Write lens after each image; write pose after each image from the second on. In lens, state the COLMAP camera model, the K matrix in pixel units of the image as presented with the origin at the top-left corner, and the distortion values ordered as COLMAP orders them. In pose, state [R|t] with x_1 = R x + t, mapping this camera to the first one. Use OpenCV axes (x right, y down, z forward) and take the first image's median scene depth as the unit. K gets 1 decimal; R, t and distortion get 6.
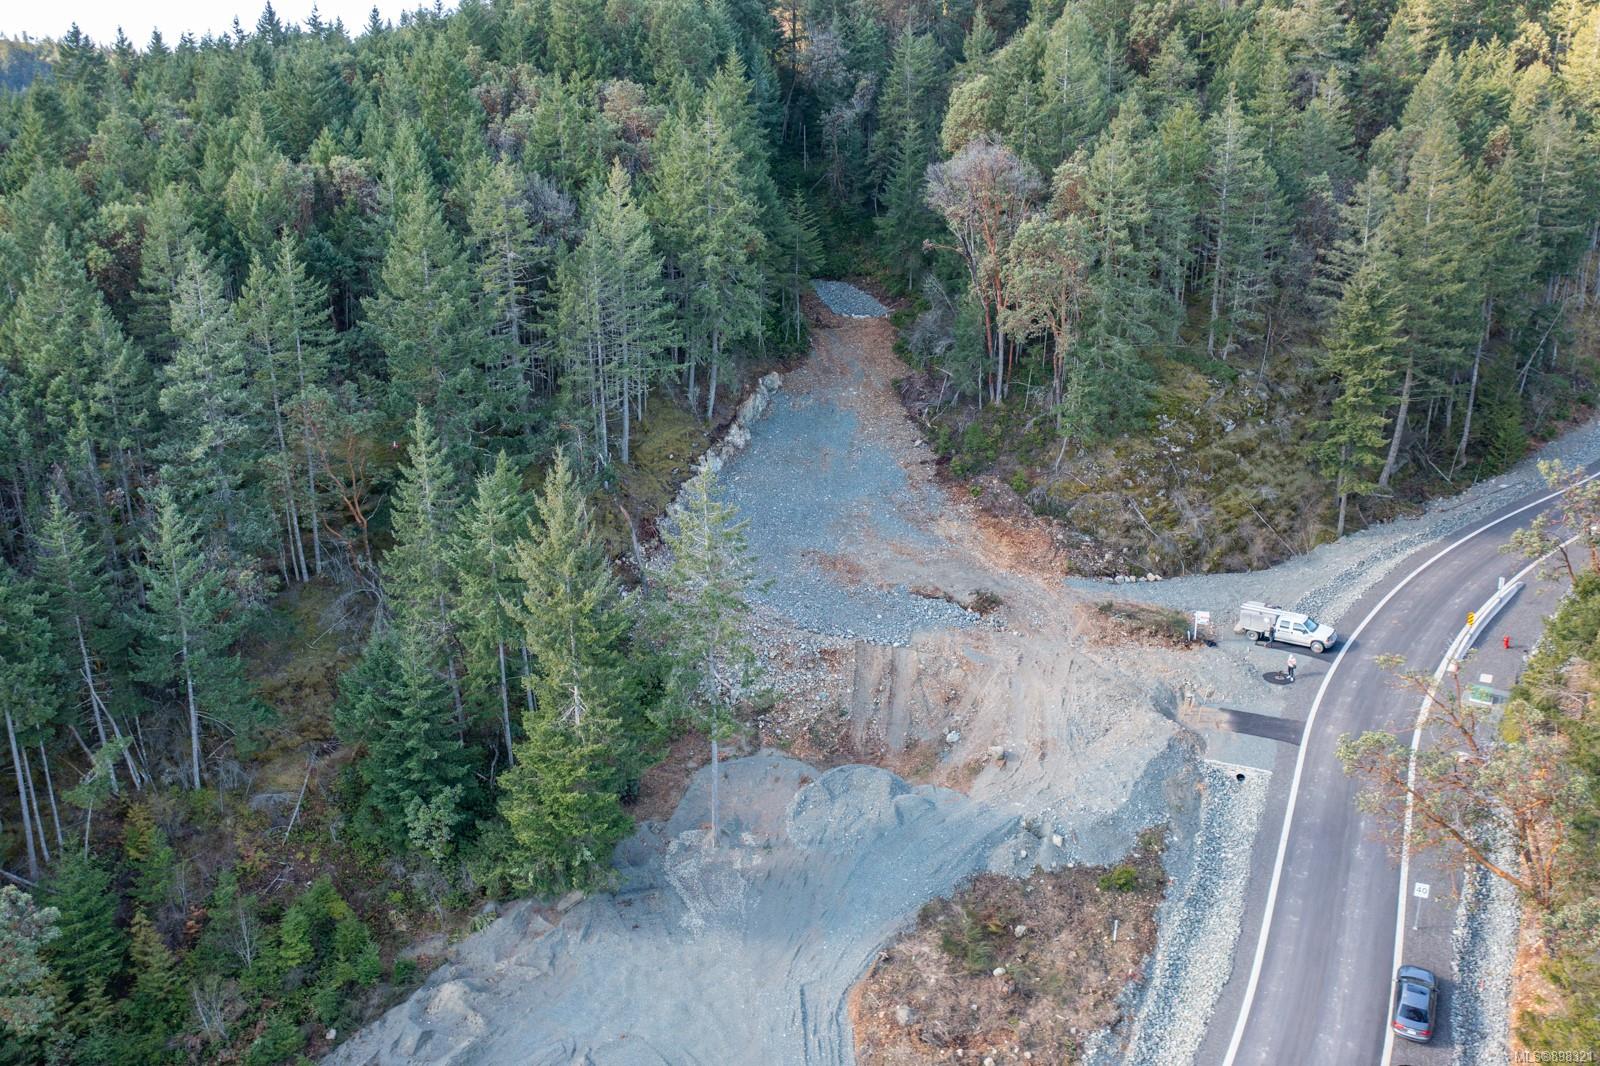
lens RADIAL K [[1279.1, 0, 792.3], [0, 1279.1, 528.8], [0, 0, 1]] dist [-0.006985, -0.002955]
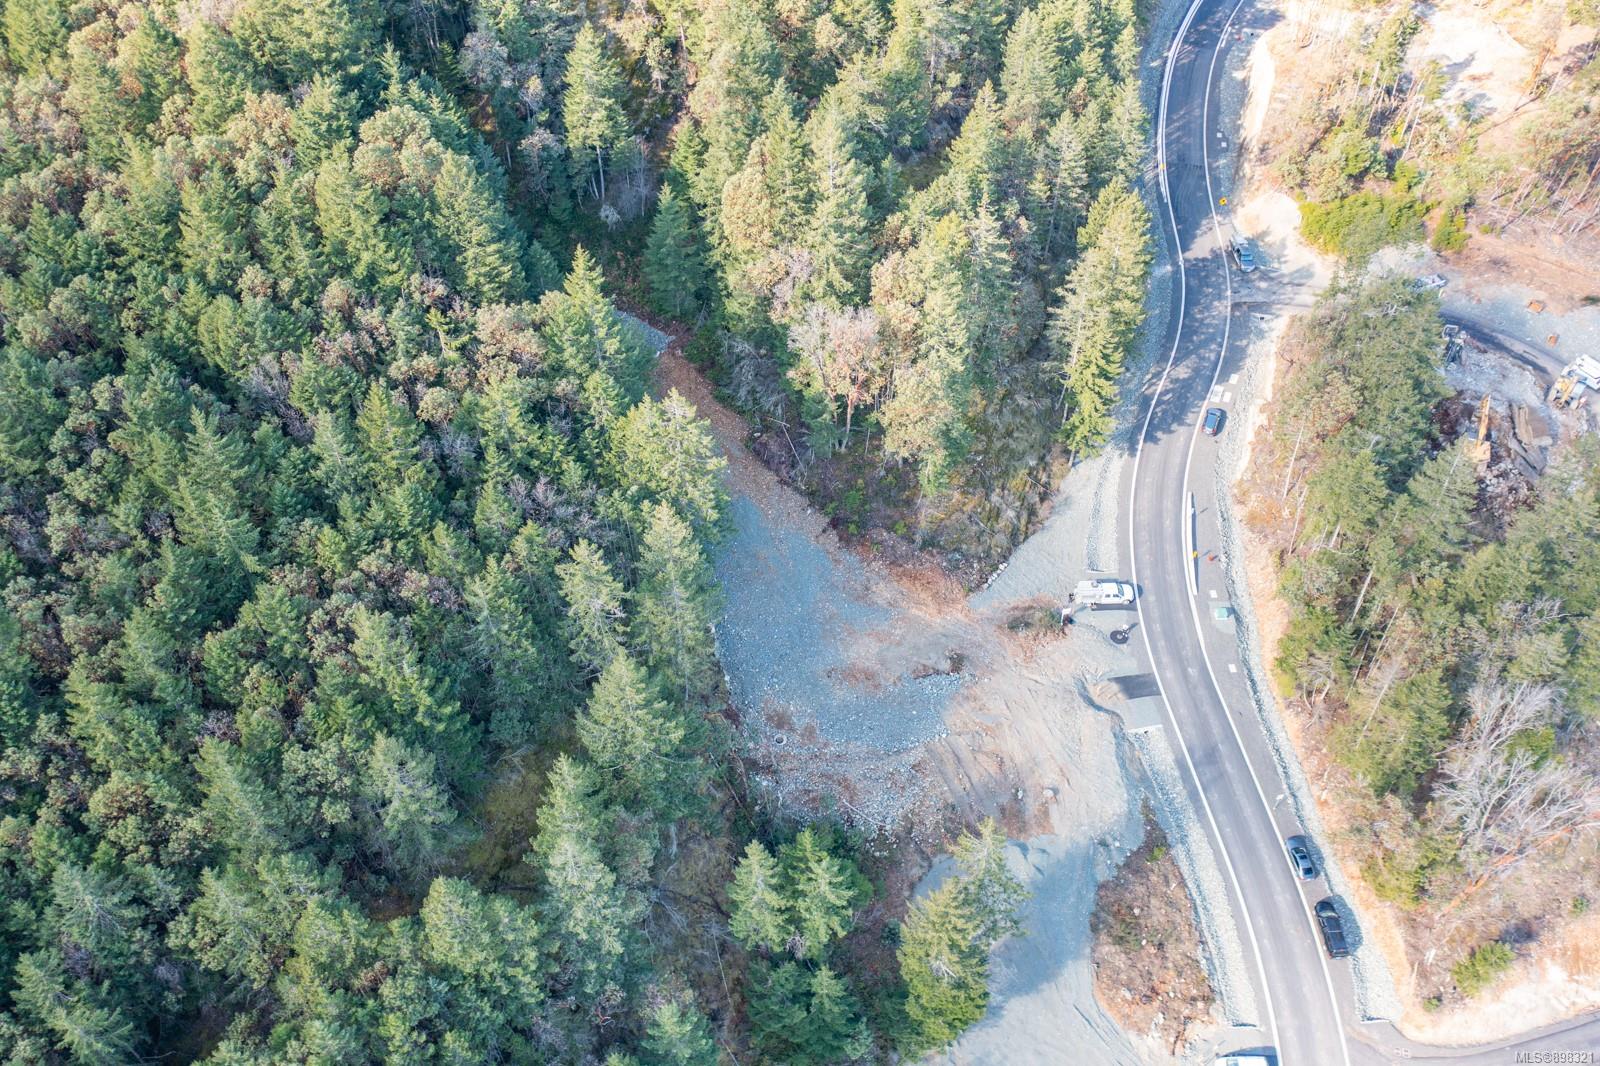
lens RADIAL K [[1279.1, 0, 799.4], [0, 1279.1, 521.9], [0, 0, 1]] dist [-0.006985, -0.002955]
pose [[0.807827, -0.422434, 0.411054, -0.546801], [0.177675, 0.839472, 0.513535, -0.886839], [-0.562003, -0.341814, 0.753204, 0.025363]]
